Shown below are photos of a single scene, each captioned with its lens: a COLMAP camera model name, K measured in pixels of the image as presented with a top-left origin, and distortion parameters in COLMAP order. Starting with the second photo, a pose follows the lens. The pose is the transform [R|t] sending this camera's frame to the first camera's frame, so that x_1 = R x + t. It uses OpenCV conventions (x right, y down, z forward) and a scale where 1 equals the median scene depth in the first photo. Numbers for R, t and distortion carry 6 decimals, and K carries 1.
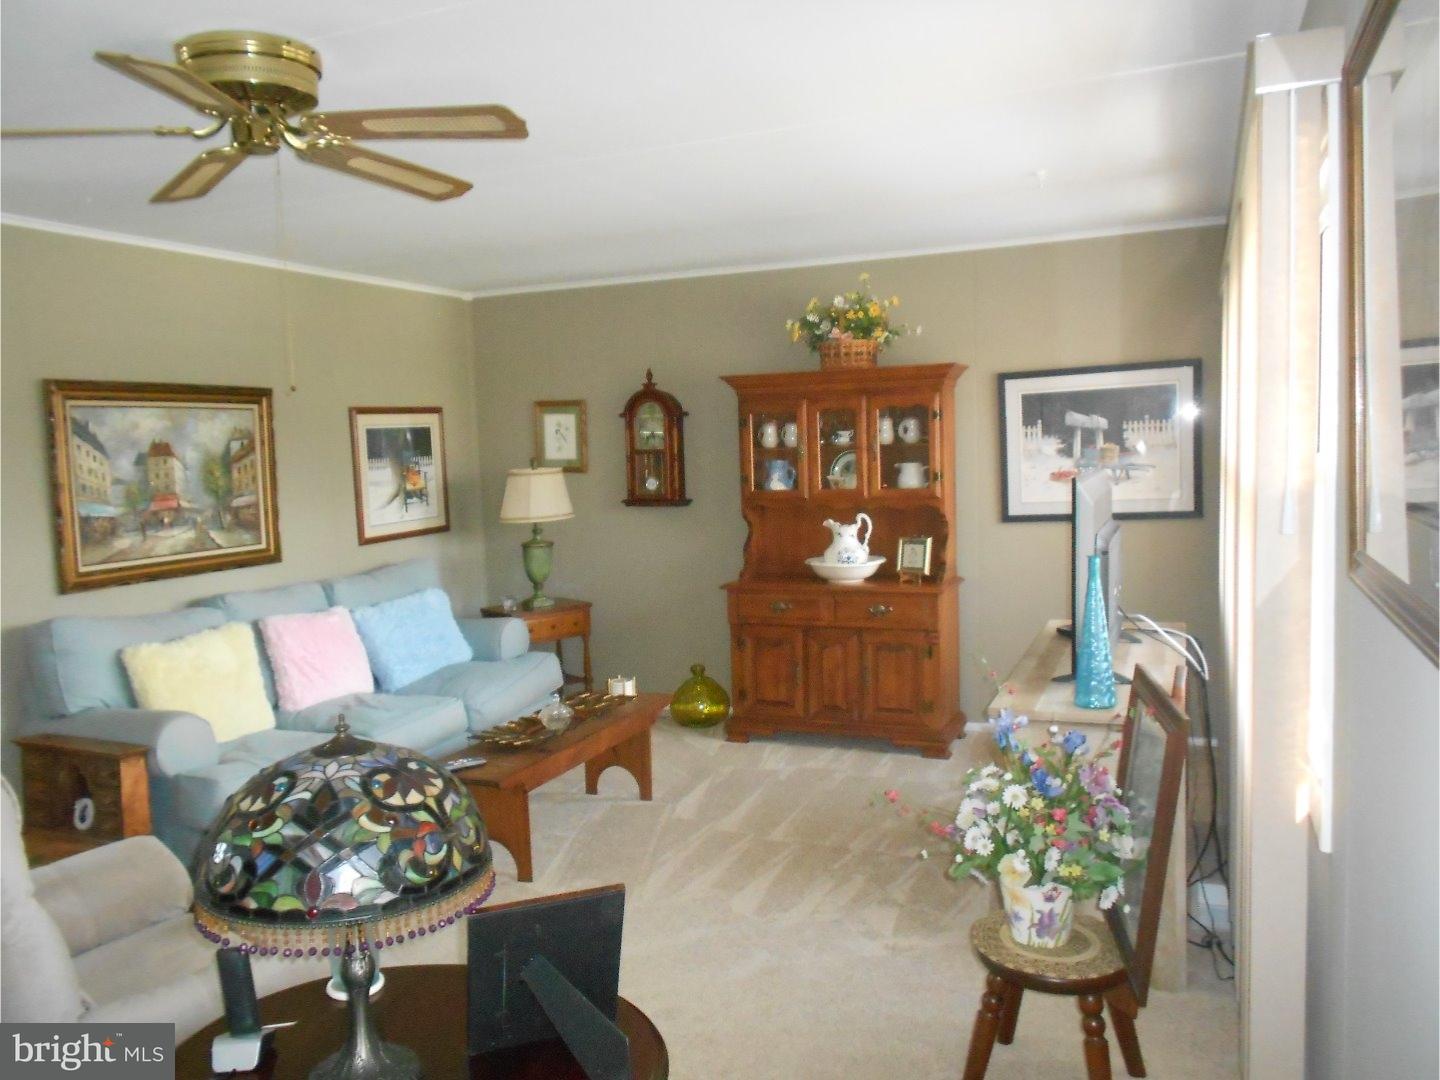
lens RADIAL K [[1115.9, 0, 720.0], [0, 1115.9, 533.7], [0, 0, 1]] dist [0.006813, 0.001014]
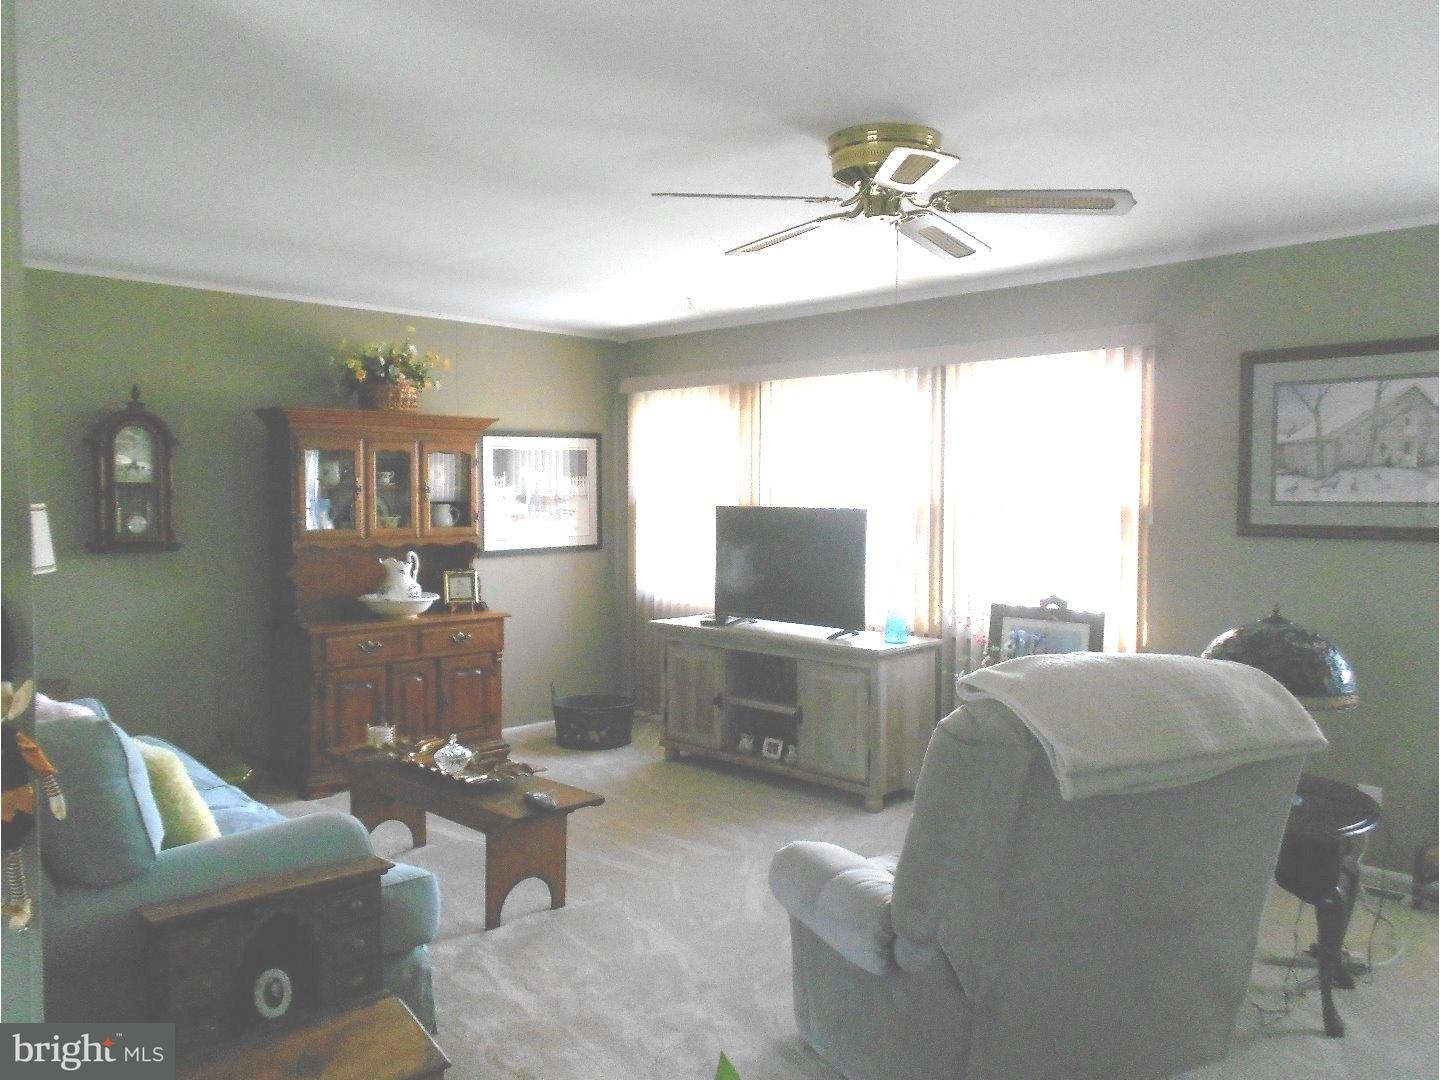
lens RADIAL K [[1115.9, 0, 720.7], [0, 1115.9, 542.9], [0, 0, 1]] dist [0.006813, 0.001014]
pose [[0.375507, -0.010231, 0.926763, -0.742836], [0.056665, 0.998322, -0.011939, 0.003232], [-0.925086, 0.056998, 0.375457, 0.332229]]
